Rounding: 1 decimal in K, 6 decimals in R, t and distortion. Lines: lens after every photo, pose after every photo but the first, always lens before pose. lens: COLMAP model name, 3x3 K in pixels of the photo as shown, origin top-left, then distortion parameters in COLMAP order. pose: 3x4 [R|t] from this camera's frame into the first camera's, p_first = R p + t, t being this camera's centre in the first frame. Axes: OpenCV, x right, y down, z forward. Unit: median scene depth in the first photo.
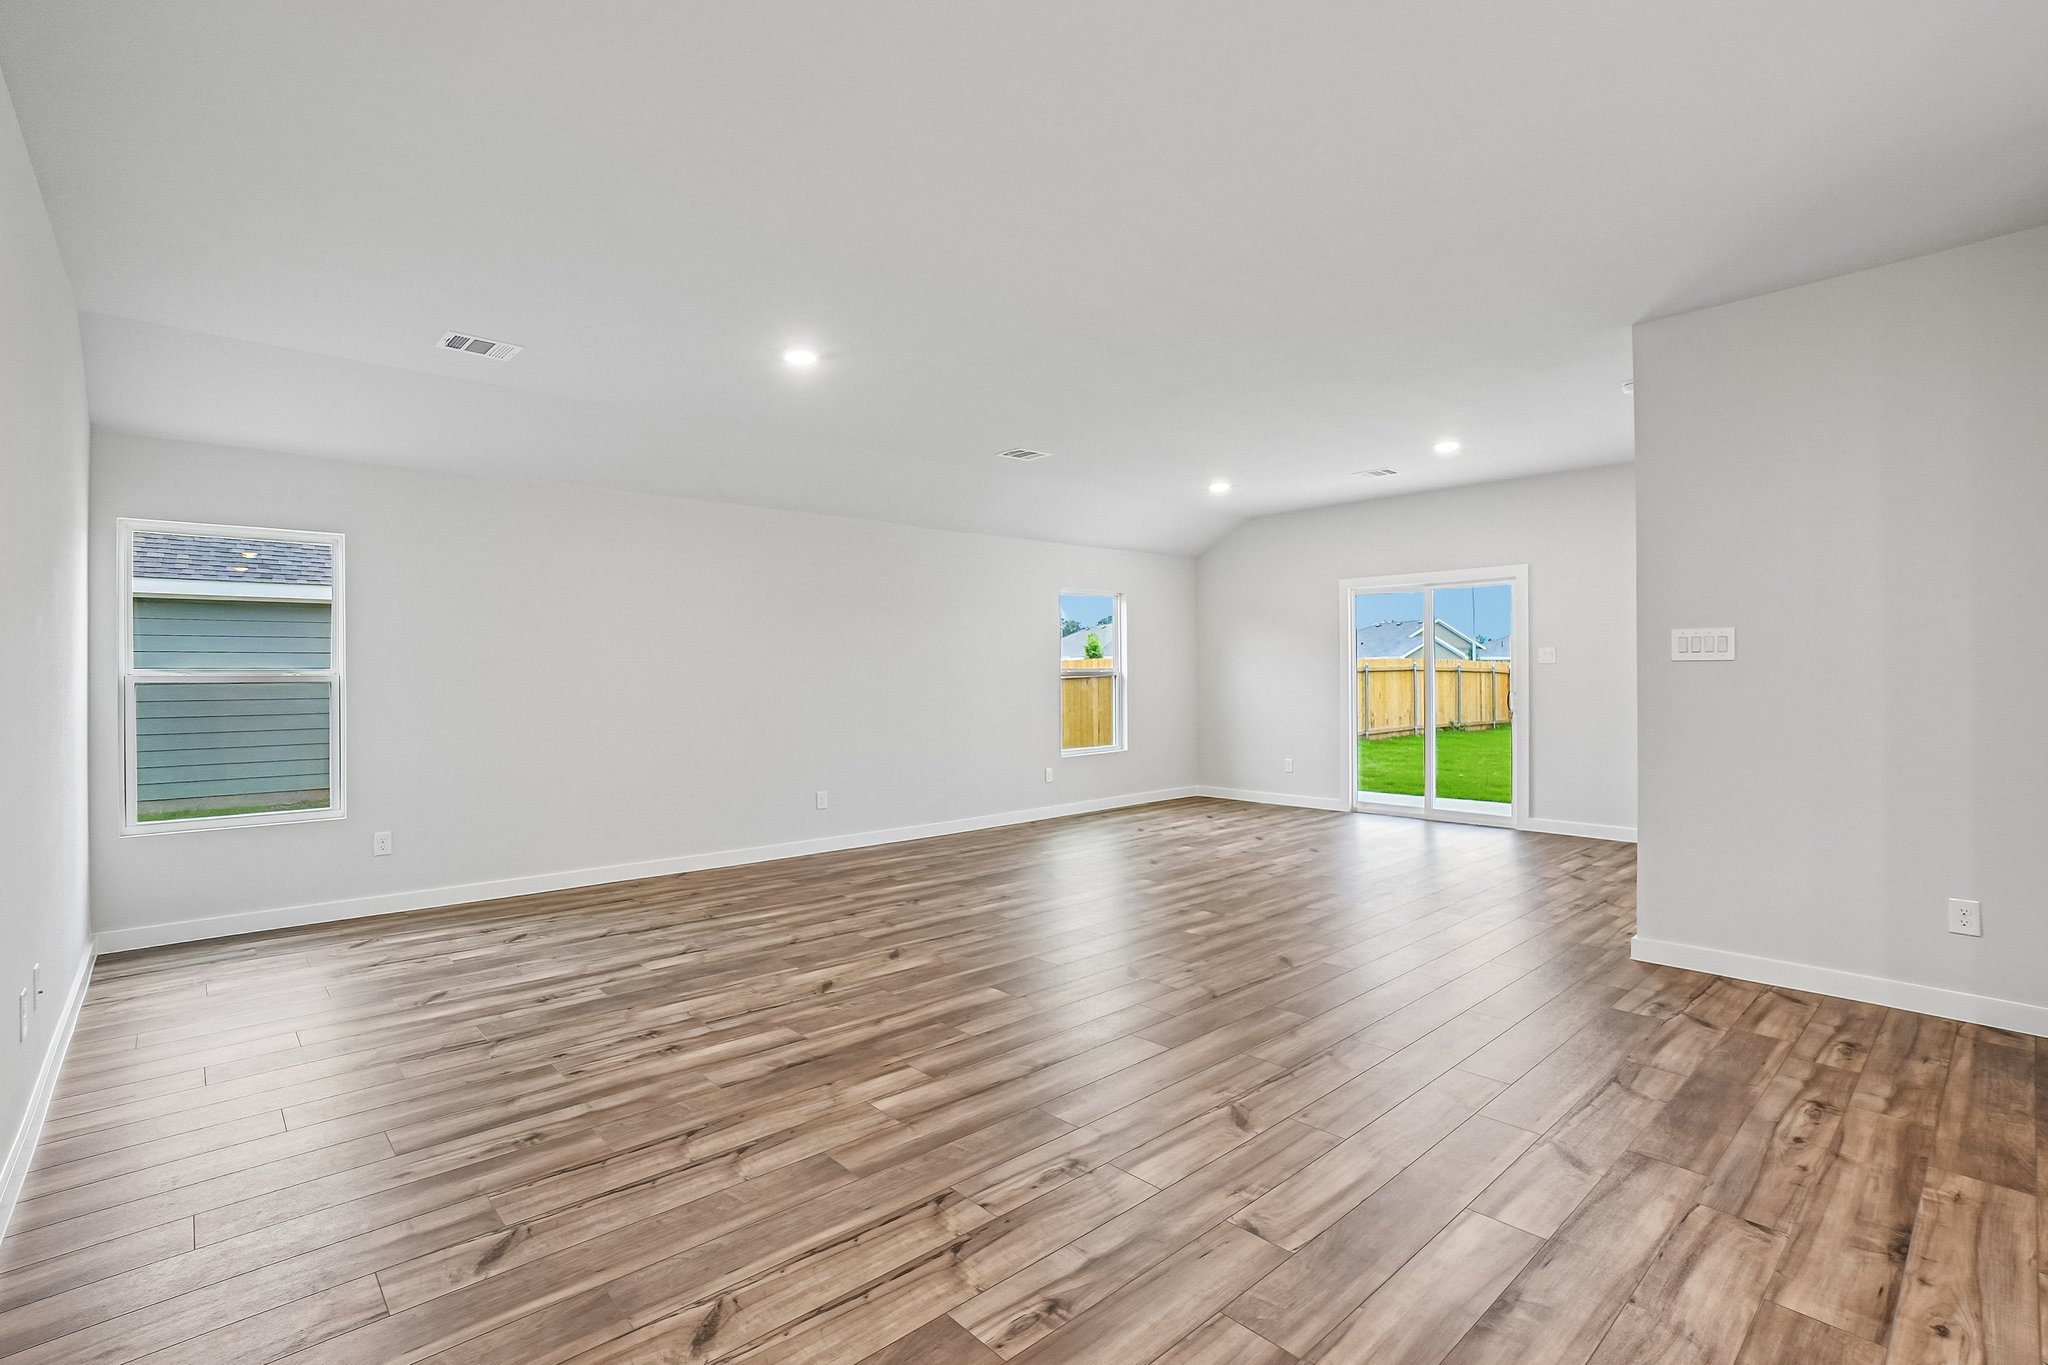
lens RADIAL K [[927.7, 0, 1062.1], [0, 927.7, 692.0], [0, 0, 1]] dist [0.006332, 0.000621]
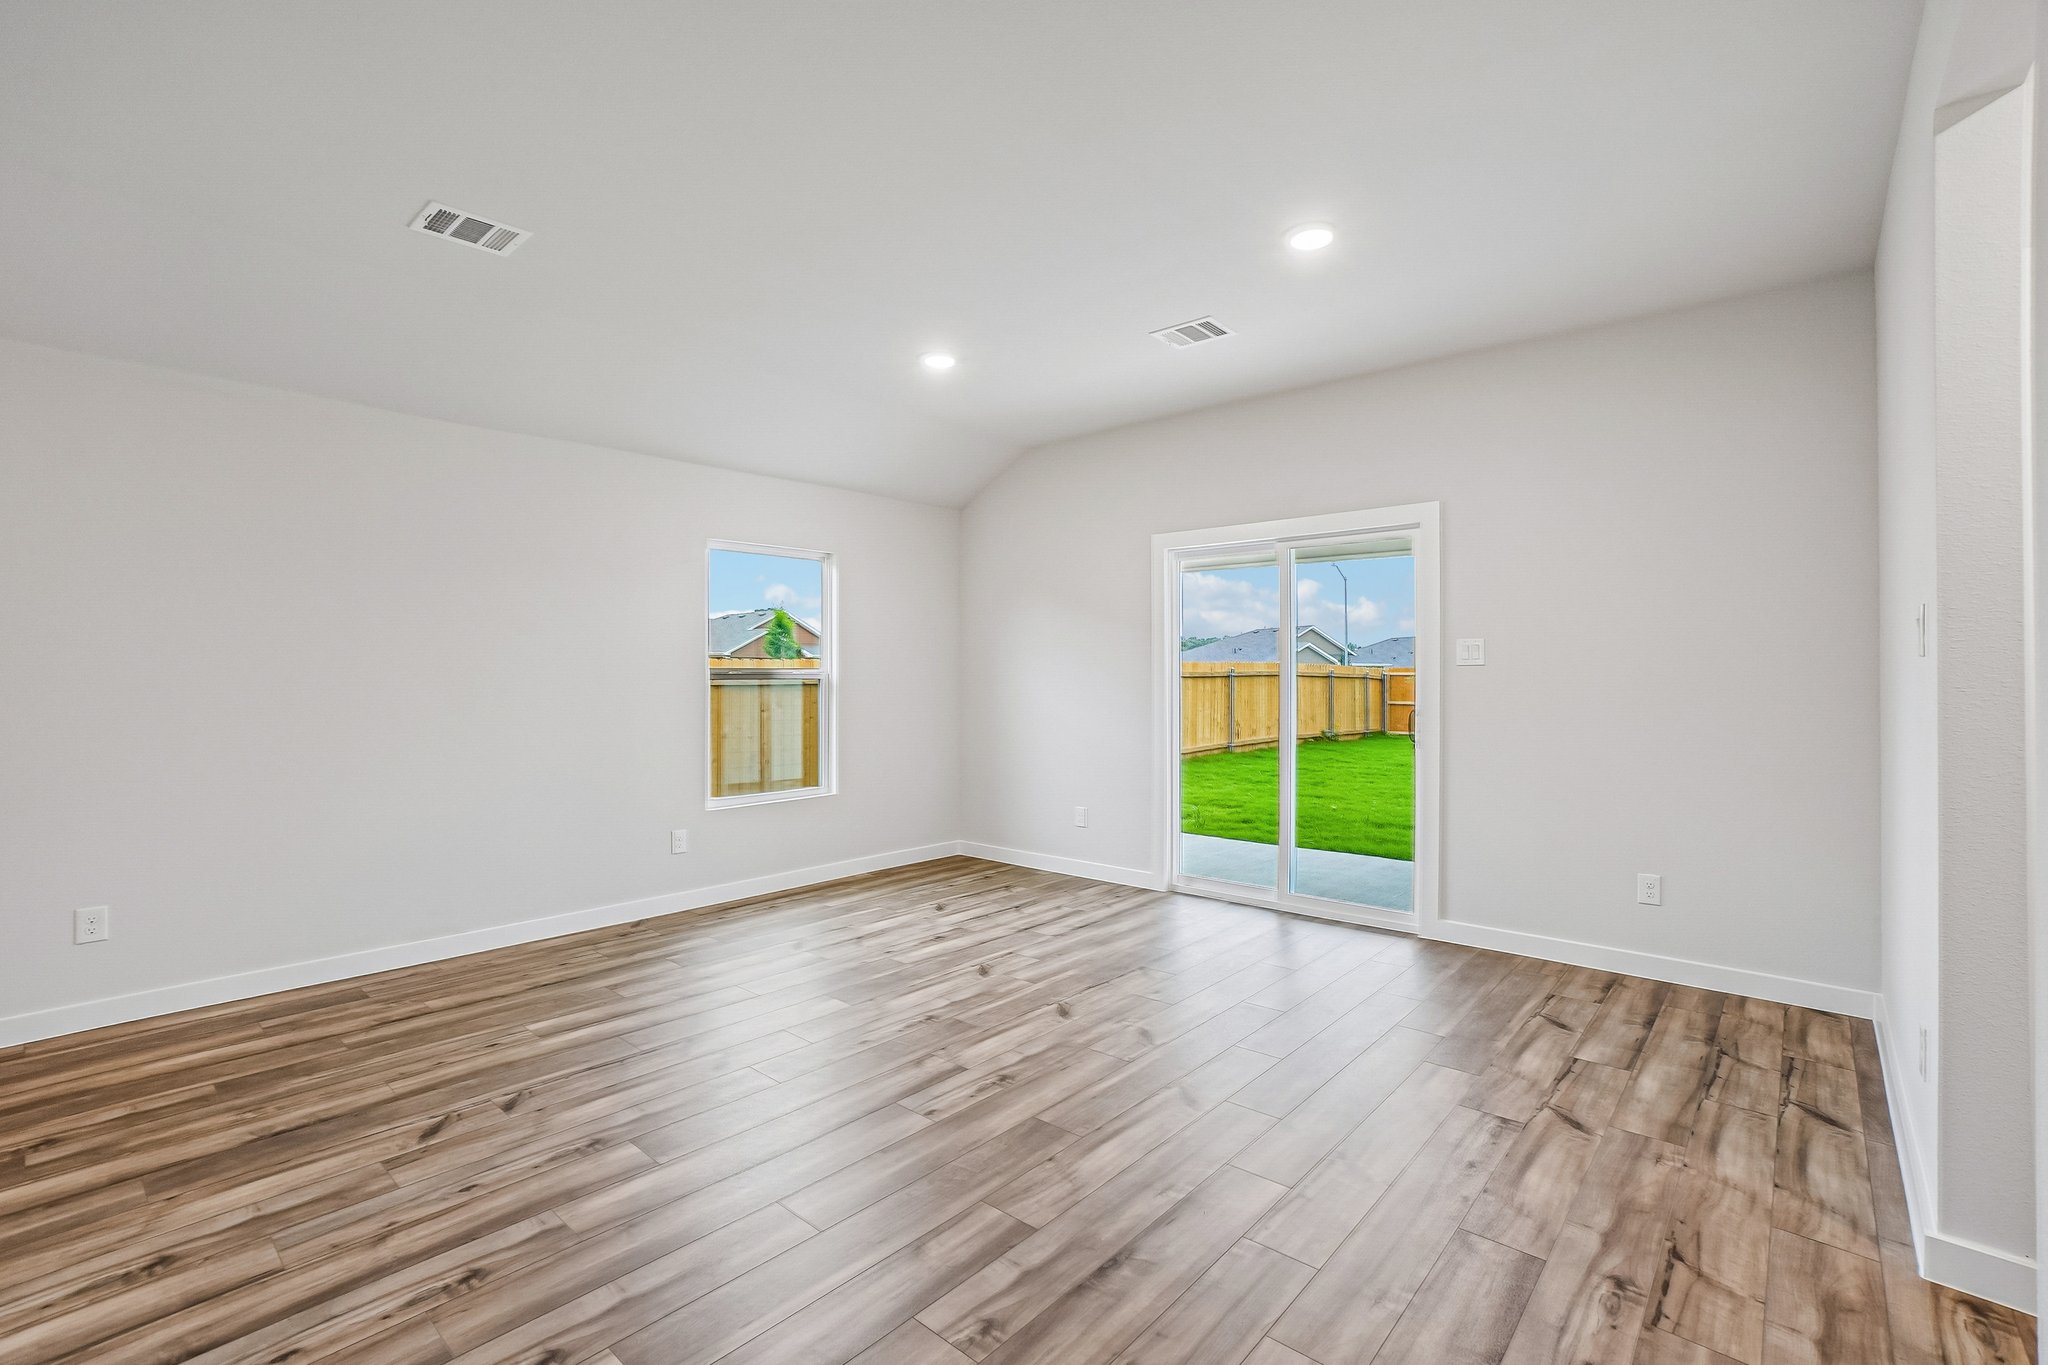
lens RADIAL K [[902.2, 0, 1034.0], [0, 902.2, 678.7], [0, 0, 1]] dist [-0.023514, 0.008541]
pose [[0.996371, 0.008794, 0.084660, 0.145768], [-0.007361, 0.999825, -0.017222, -0.007758], [-0.084796, 0.016536, 0.996261, 0.340284]]
